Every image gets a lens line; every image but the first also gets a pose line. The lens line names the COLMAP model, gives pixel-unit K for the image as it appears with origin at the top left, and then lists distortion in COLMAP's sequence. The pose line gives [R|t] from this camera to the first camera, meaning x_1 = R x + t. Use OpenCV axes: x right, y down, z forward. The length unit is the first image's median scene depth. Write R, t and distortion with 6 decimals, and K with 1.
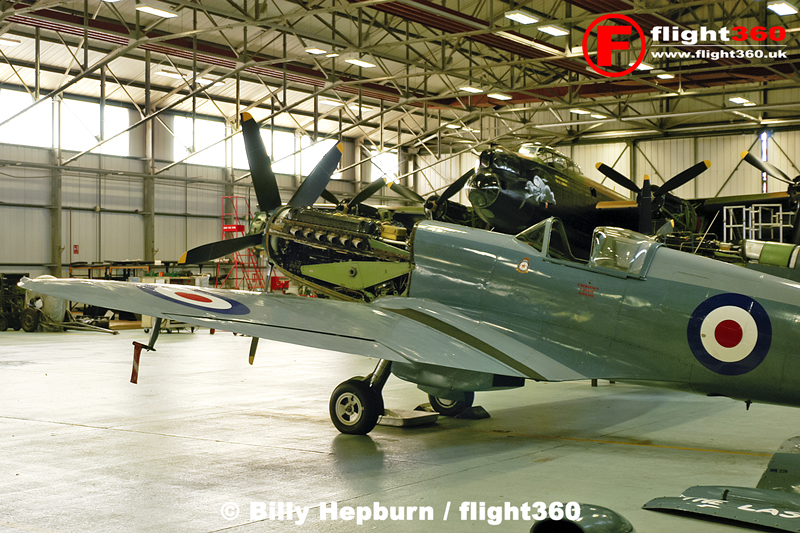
lens RADIAL K [[1154.8, 0, 404.1], [0, 1154.8, 261.2], [0, 0, 1]] dist [-0.040115, 0.000000]
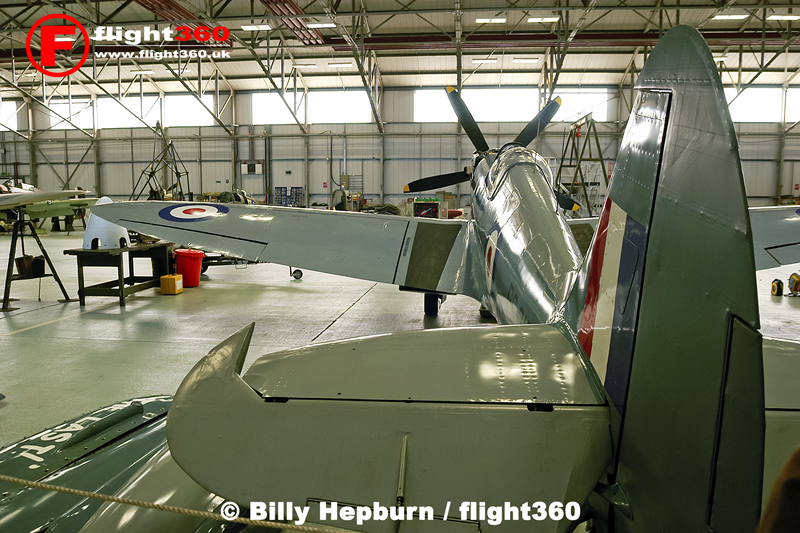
lens RADIAL K [[589.6, 0, 392.7], [0, 589.6, 271.6], [0, 0, 1]] dist [-0.075371, 0.032466]
pose [[0.513748, 0.094703, -0.852698, 0.213106], [0.014312, 0.992805, 0.118887, 0.006353], [0.857822, -0.073282, 0.508696, 0.281881]]
